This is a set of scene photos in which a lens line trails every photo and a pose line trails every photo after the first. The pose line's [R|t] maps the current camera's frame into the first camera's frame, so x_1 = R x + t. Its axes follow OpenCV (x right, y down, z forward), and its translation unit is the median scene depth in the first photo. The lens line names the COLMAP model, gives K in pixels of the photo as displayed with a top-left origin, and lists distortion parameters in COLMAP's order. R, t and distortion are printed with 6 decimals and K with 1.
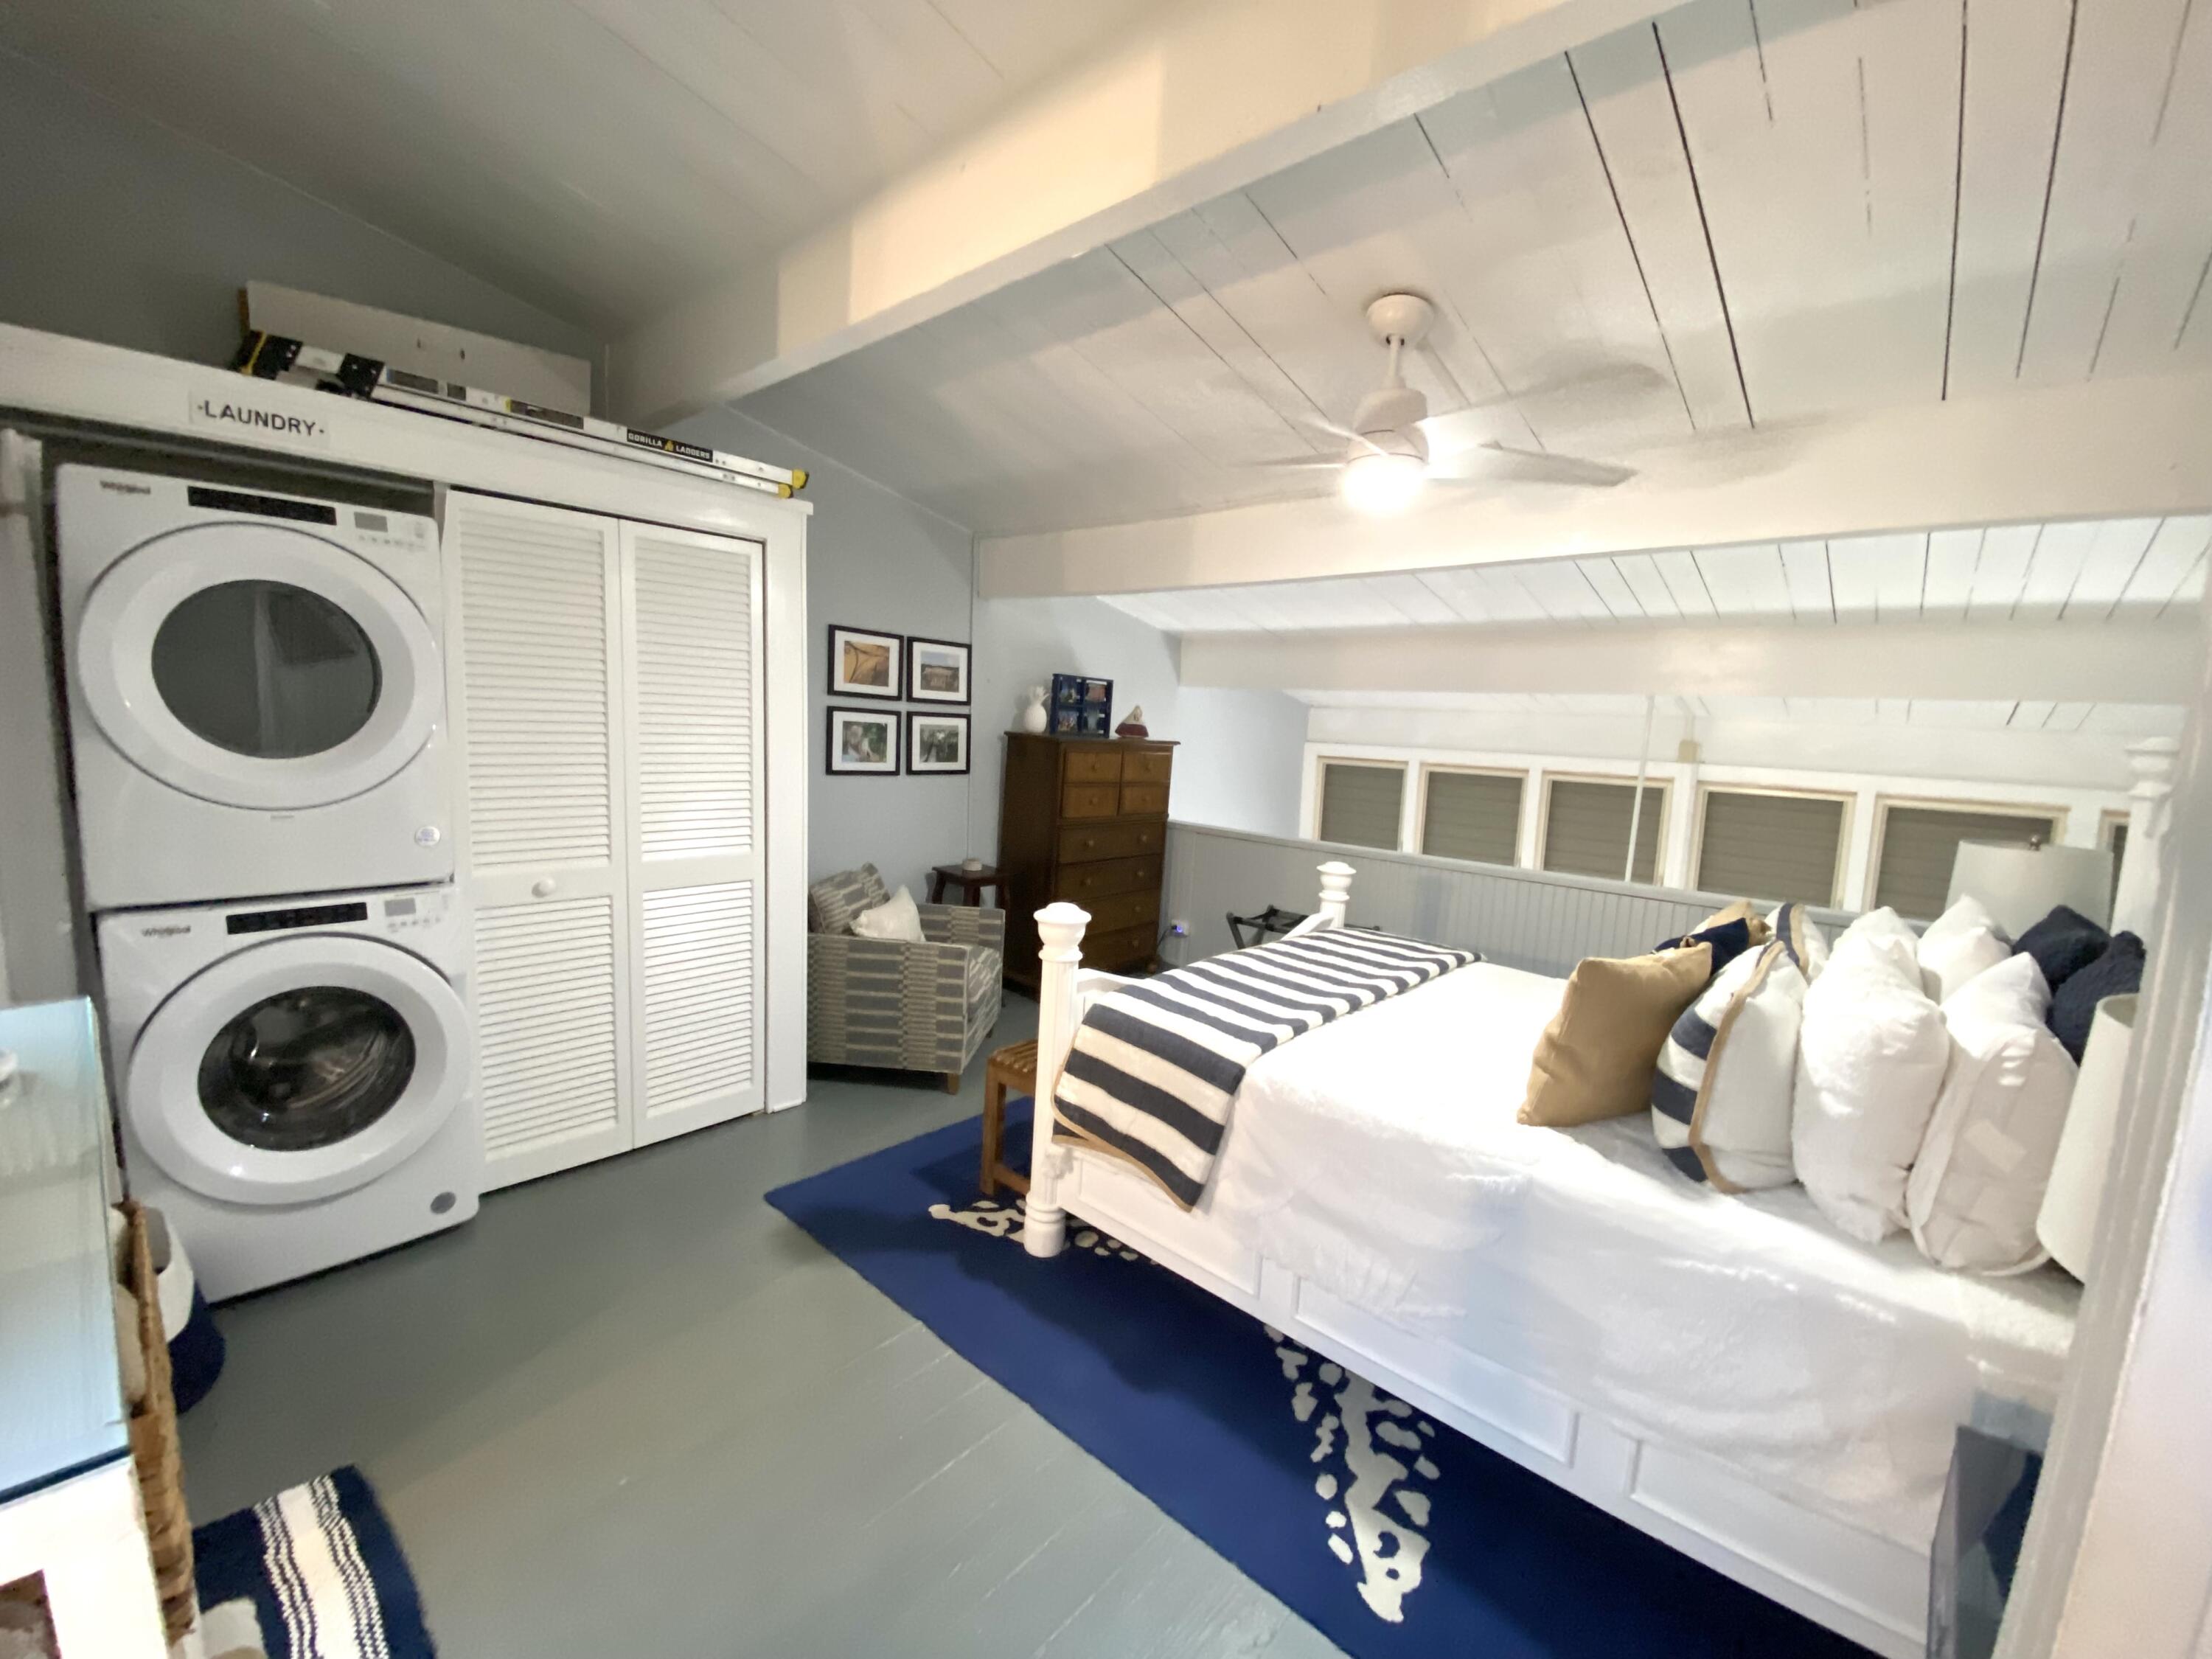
lens RADIAL K [[910.2, 0, 1104.5], [0, 910.2, 831.3], [0, 0, 1]] dist [0.006095, -0.012004]
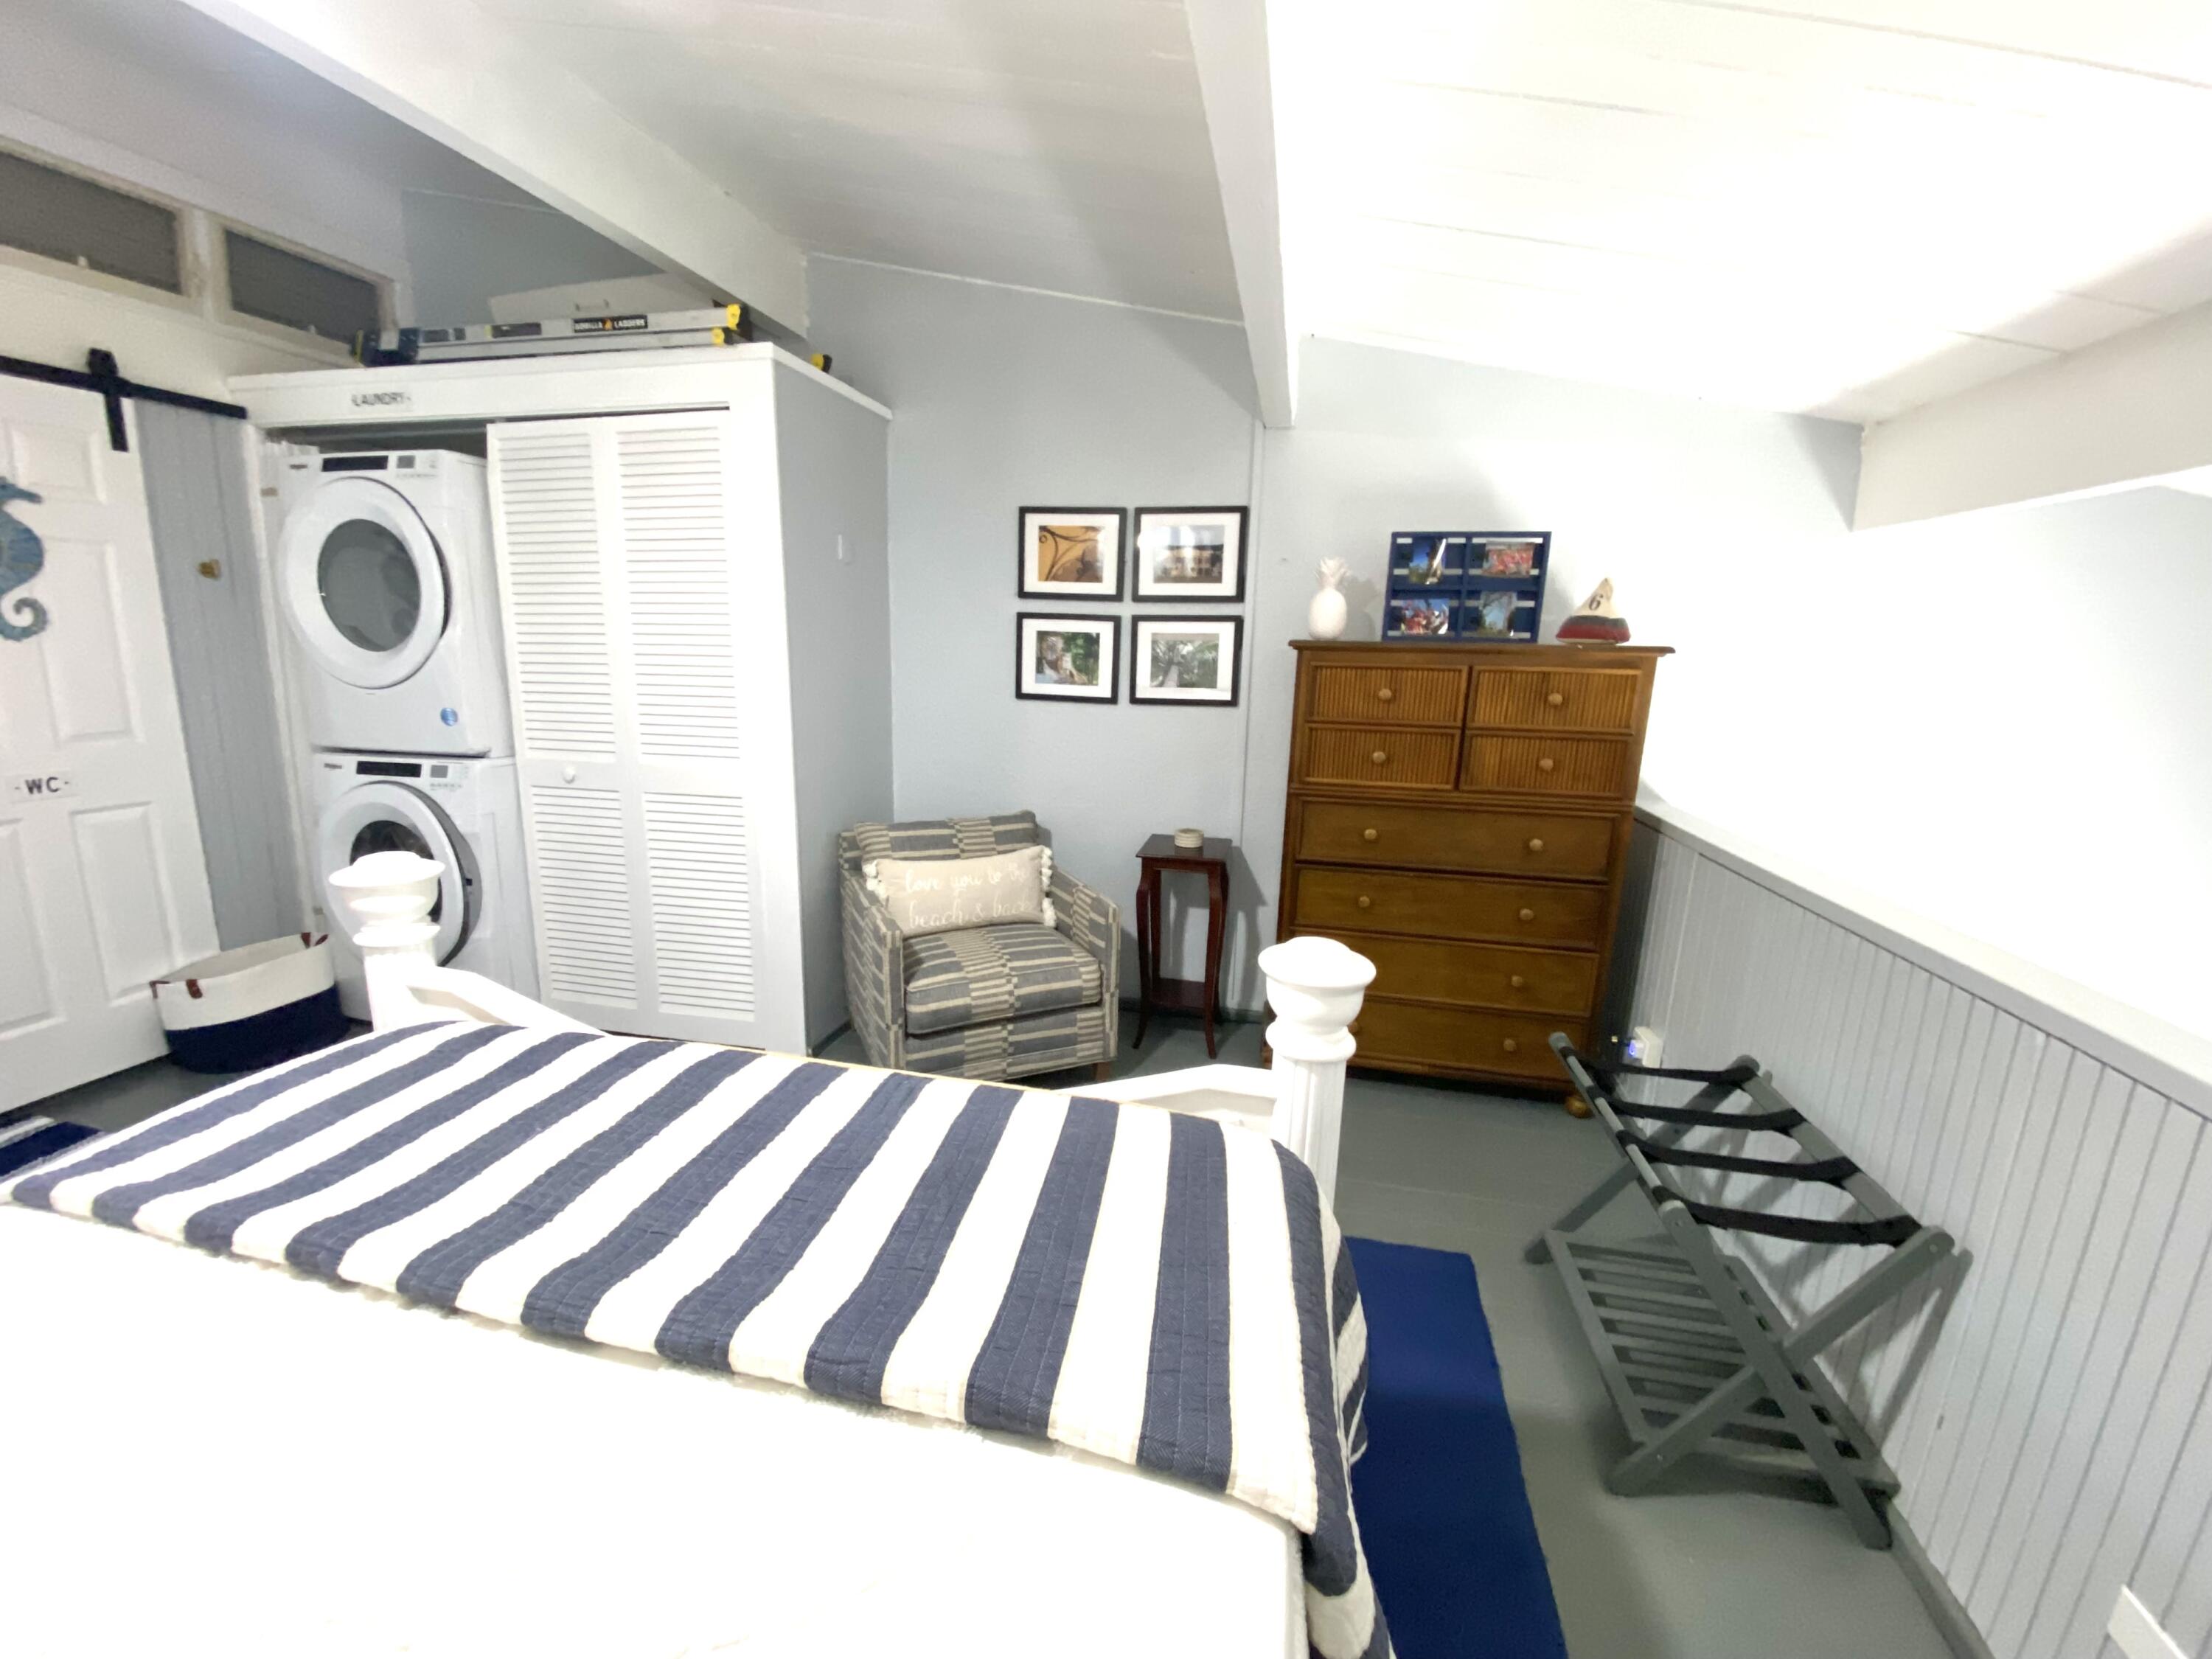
lens RADIAL K [[910.2, 0, 1098.0], [0, 910.2, 832.0], [0, 0, 1]] dist [0.006095, -0.012004]
pose [[0.482050, 0.119054, -0.868017, 0.419309], [-0.105364, 0.991412, 0.077464, -0.014885], [0.869785, 0.054116, 0.490455, 0.640181]]
